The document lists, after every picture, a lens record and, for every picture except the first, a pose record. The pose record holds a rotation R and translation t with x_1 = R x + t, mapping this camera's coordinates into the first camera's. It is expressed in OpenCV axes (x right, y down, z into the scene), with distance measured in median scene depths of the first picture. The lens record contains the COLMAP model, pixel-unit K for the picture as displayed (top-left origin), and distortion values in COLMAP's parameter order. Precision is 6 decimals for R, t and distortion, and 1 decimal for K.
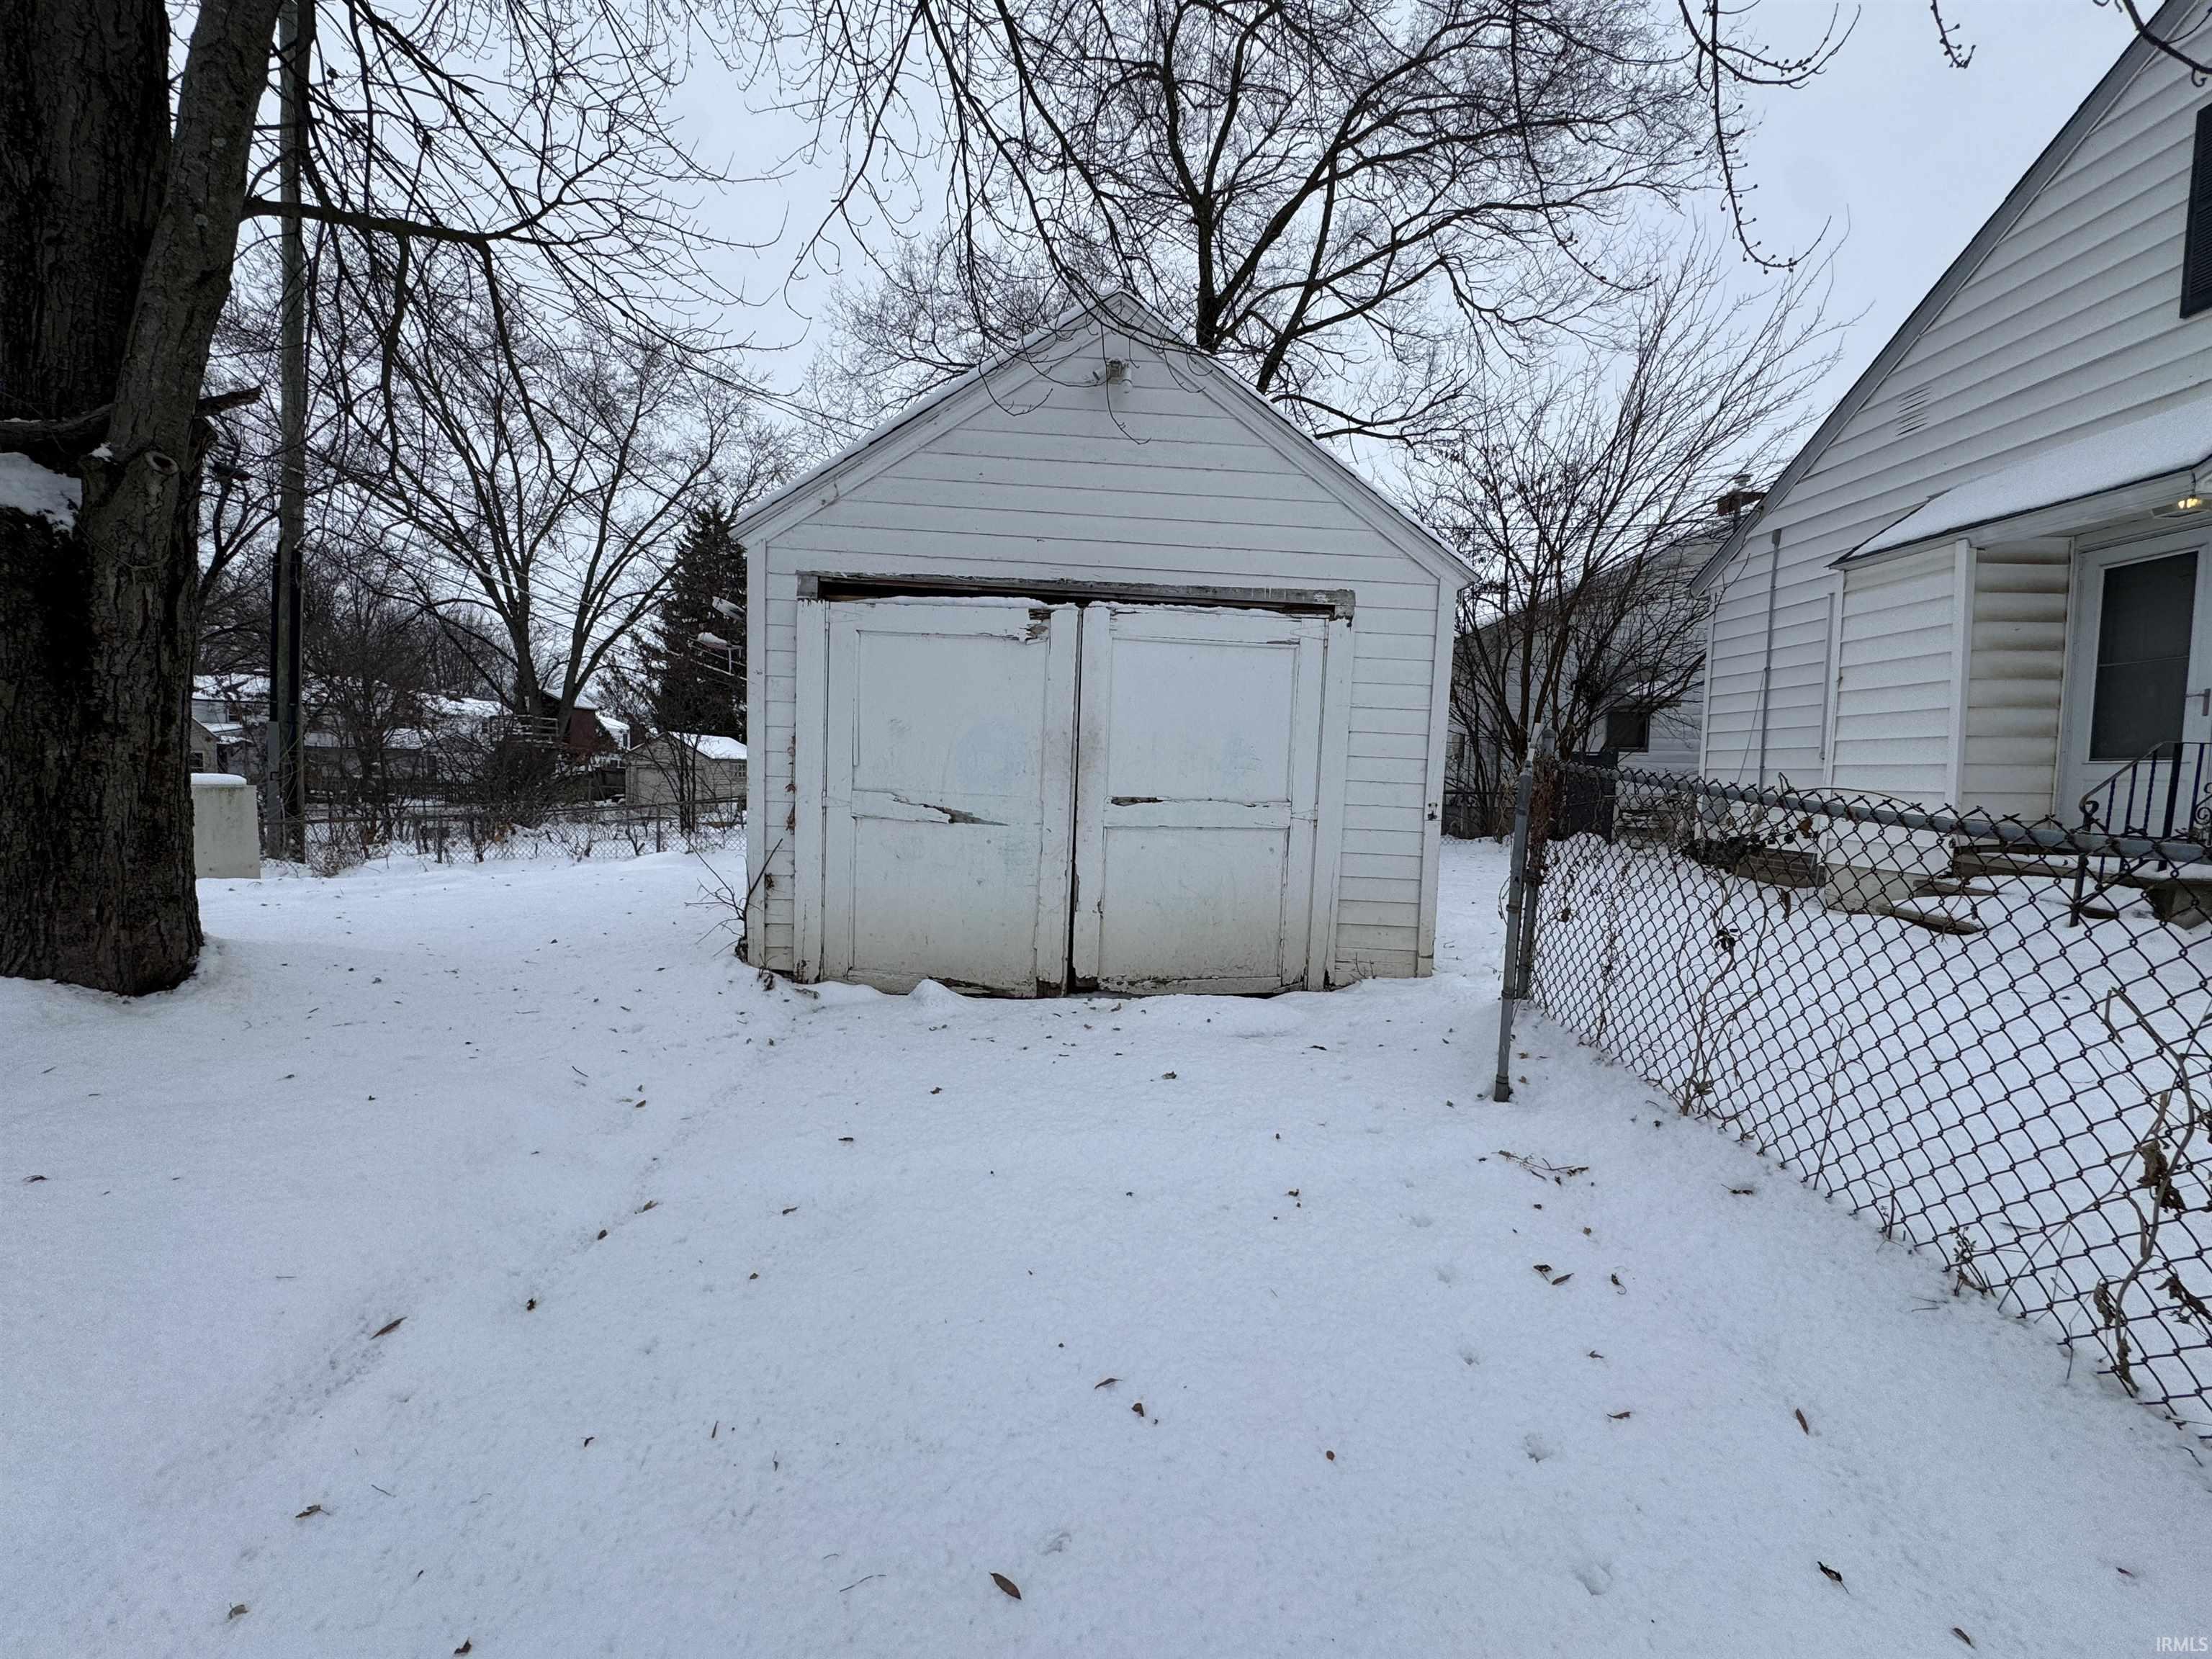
lens RADIAL K [[884.8, 0, 1106.2], [0, 884.8, 823.8], [0, 0, 1]] dist [-0.002132, 0.000239]
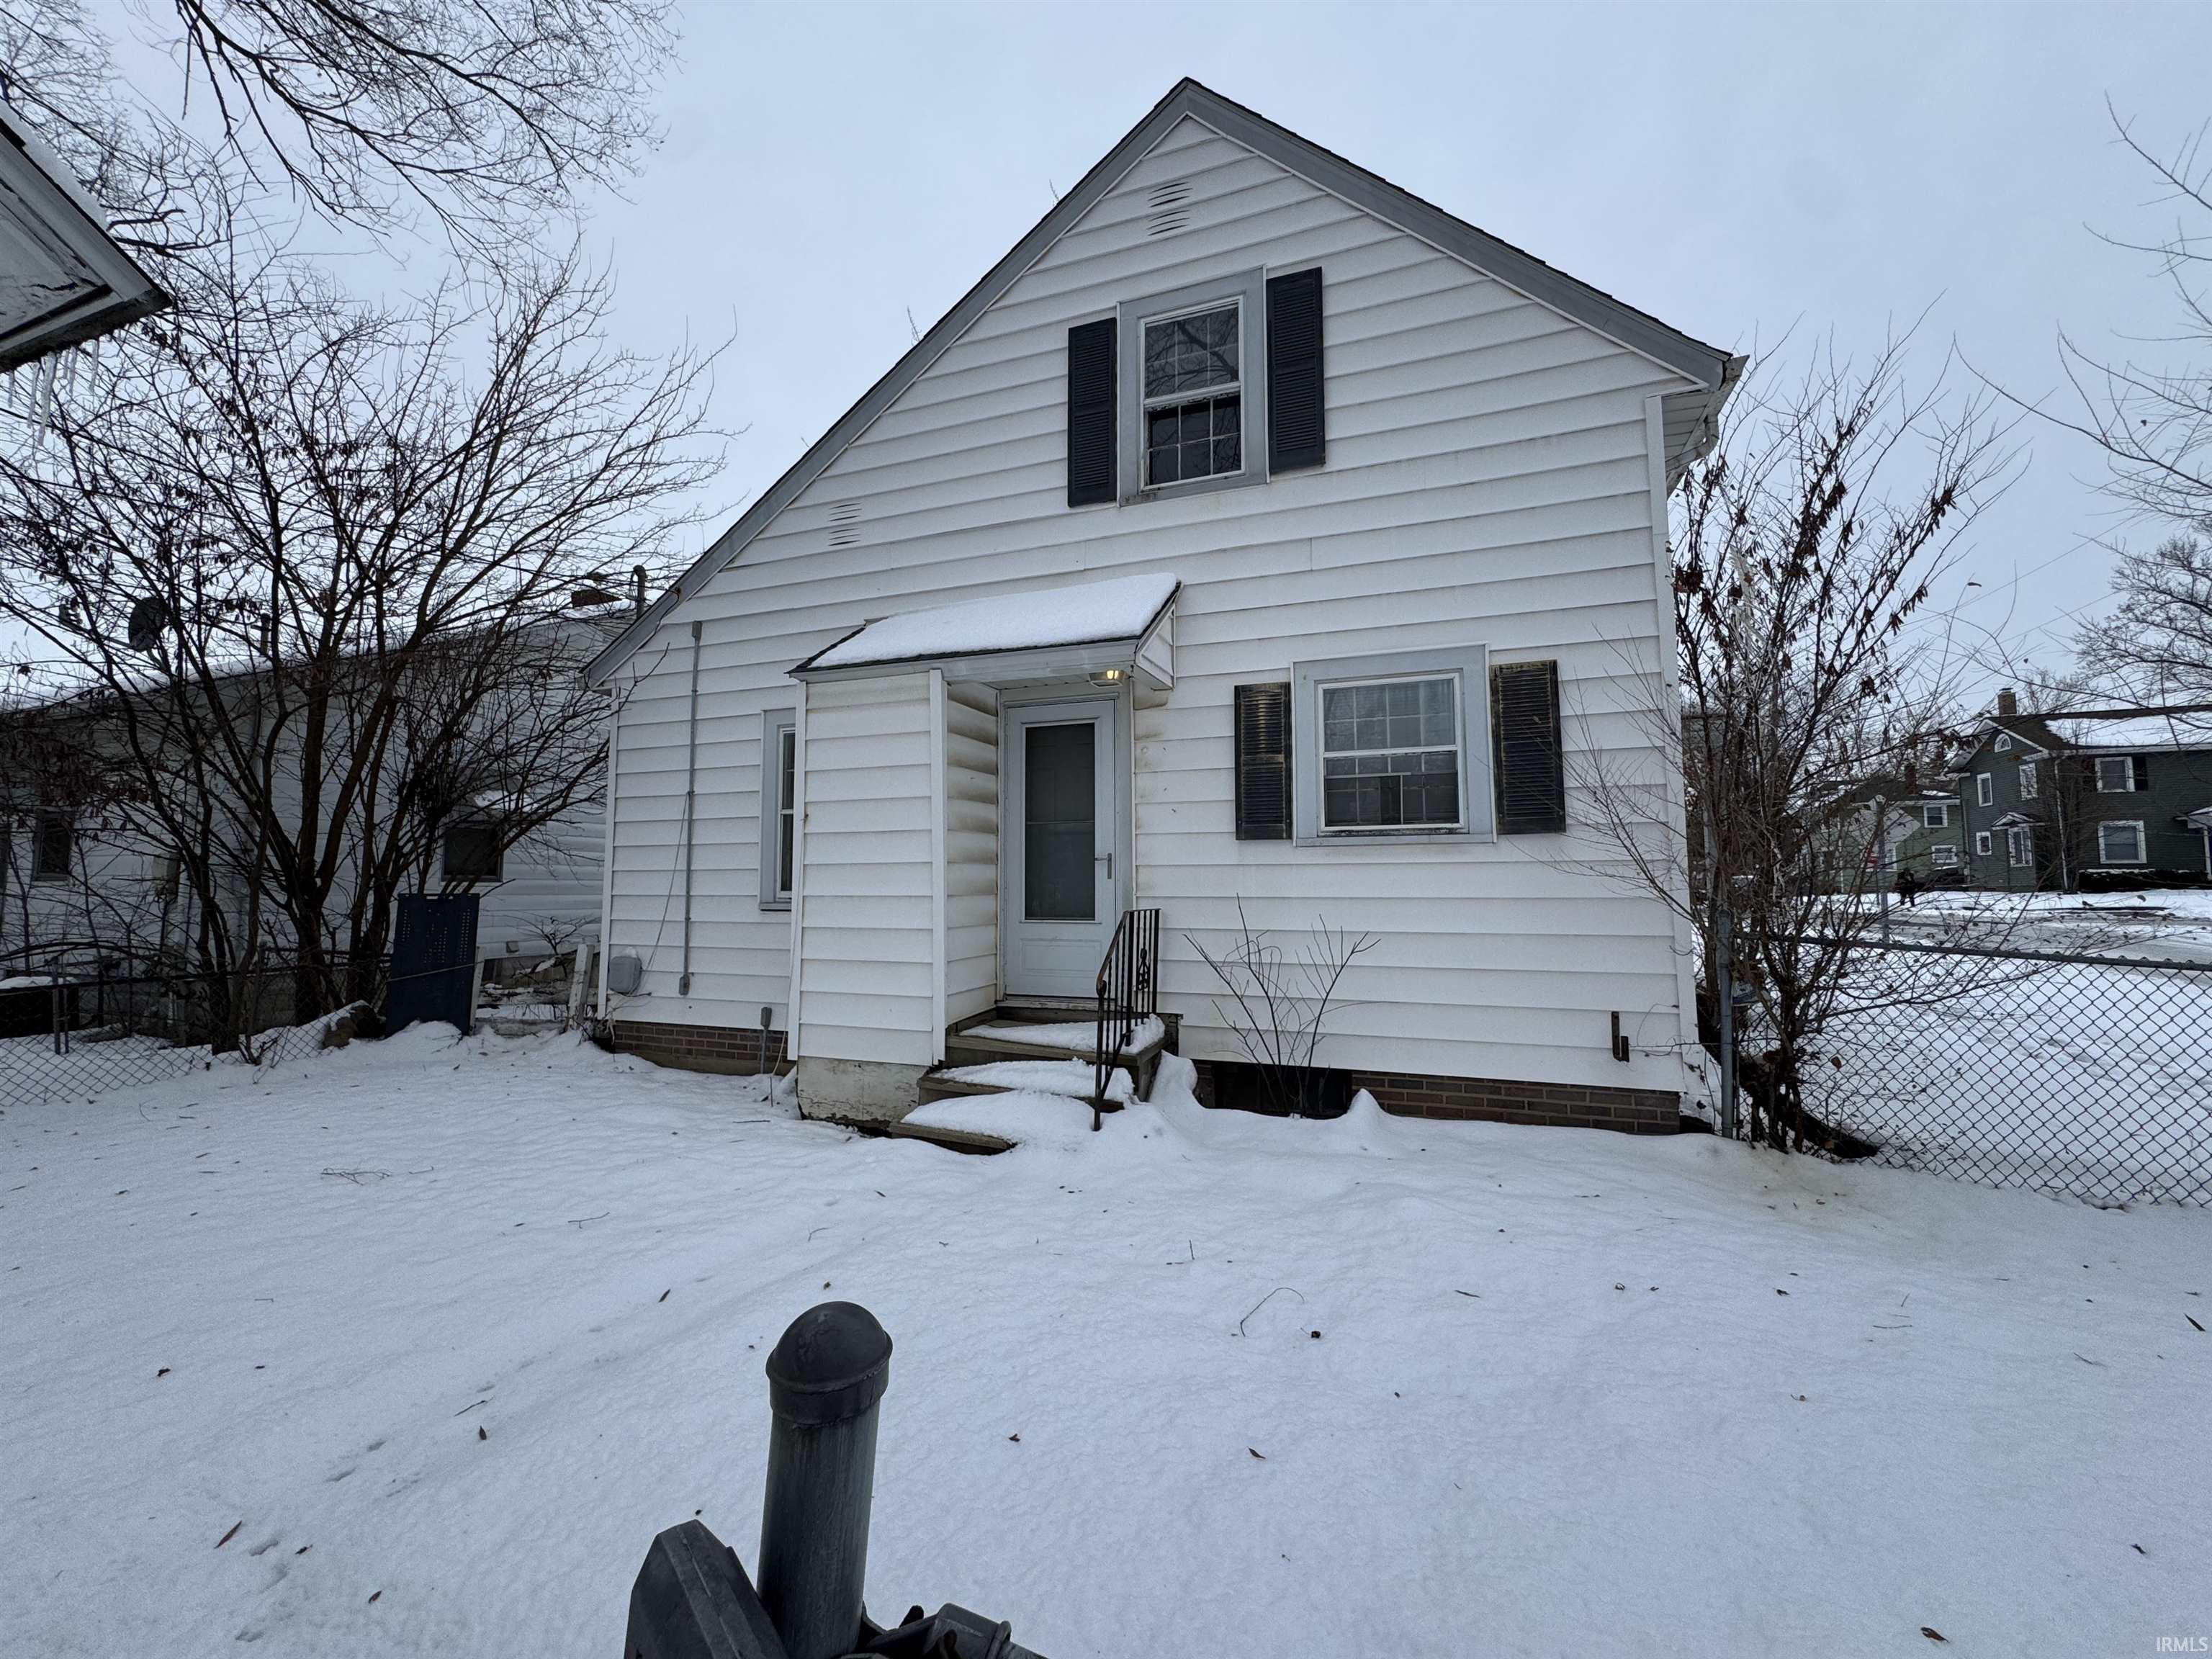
lens RADIAL K [[884.8, 0, 1102.7], [0, 884.8, 829.5], [0, 0, 1]] dist [-0.002132, 0.000239]
pose [[0.377827, 0.044970, 0.924784, 0.133519], [0.060381, 0.995497, -0.073078, -0.052177], [-0.923905, 0.083451, 0.373410, 0.305422]]
